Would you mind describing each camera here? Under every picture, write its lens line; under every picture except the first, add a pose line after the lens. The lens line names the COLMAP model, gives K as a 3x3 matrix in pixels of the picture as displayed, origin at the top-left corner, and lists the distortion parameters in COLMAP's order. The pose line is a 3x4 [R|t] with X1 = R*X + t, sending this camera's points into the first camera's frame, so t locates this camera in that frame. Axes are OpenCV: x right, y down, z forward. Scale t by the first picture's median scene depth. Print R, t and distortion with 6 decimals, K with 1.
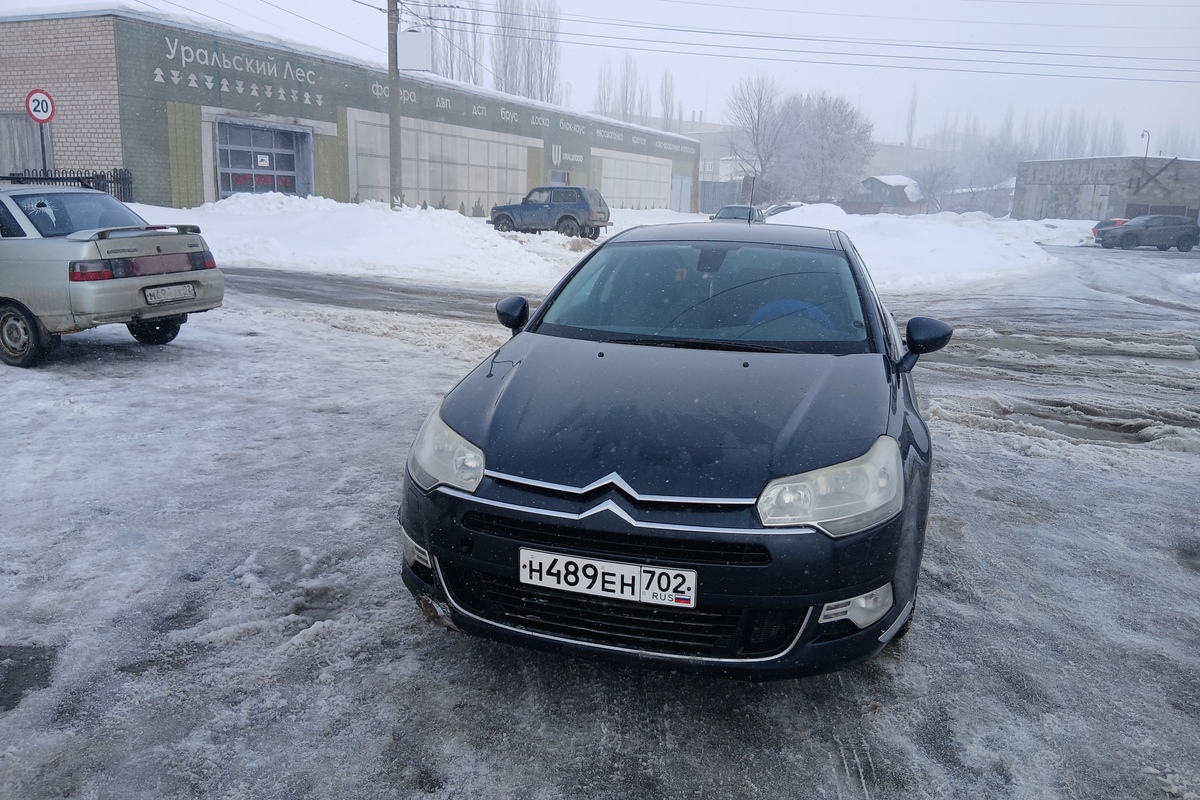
lens RADIAL K [[932.2, 0, 600.7], [0, 932.2, 401.2], [0, 0, 1]] dist [-0.001636, -0.008283]
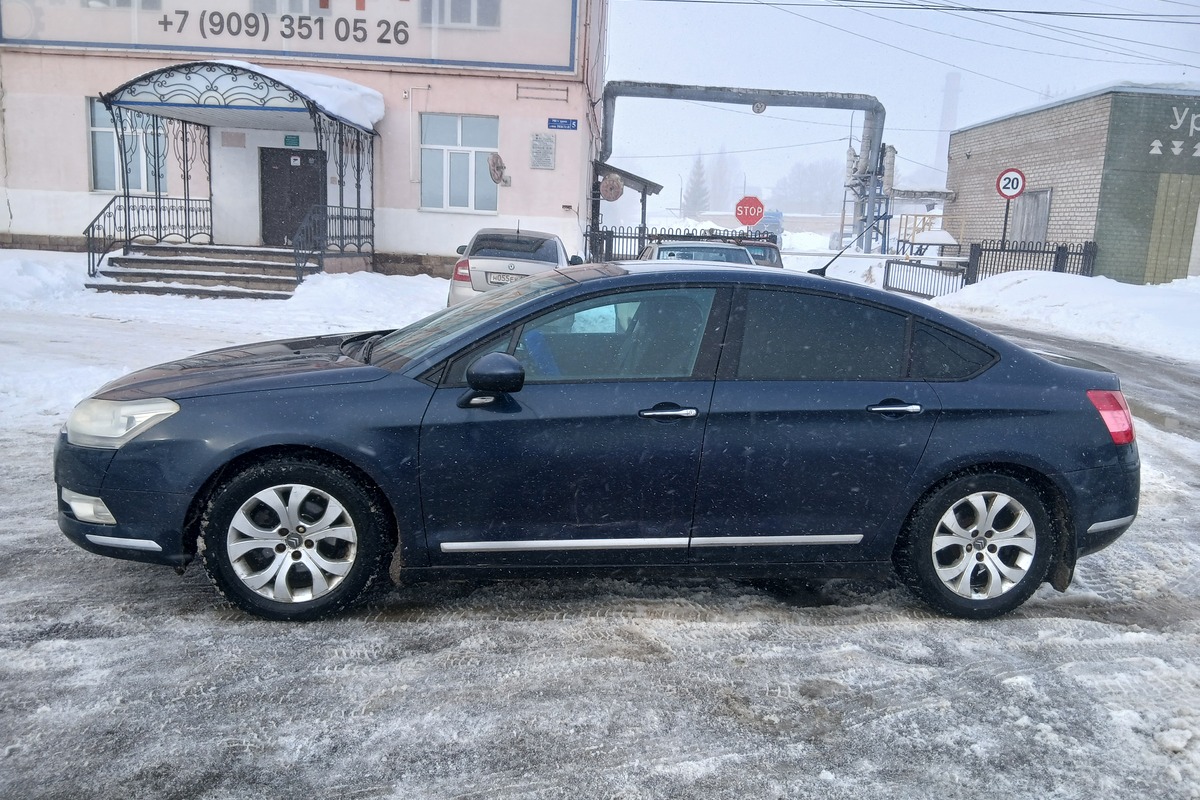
lens RADIAL K [[932.2, 0, 596.3], [0, 932.2, 403.1], [0, 0, 1]] dist [-0.001636, -0.008283]
pose [[0.360088, 0.167185, -0.917816, 0.105553], [-0.245307, 0.966160, 0.079750, -0.012365], [0.900090, 0.196430, 0.388914, 0.067041]]
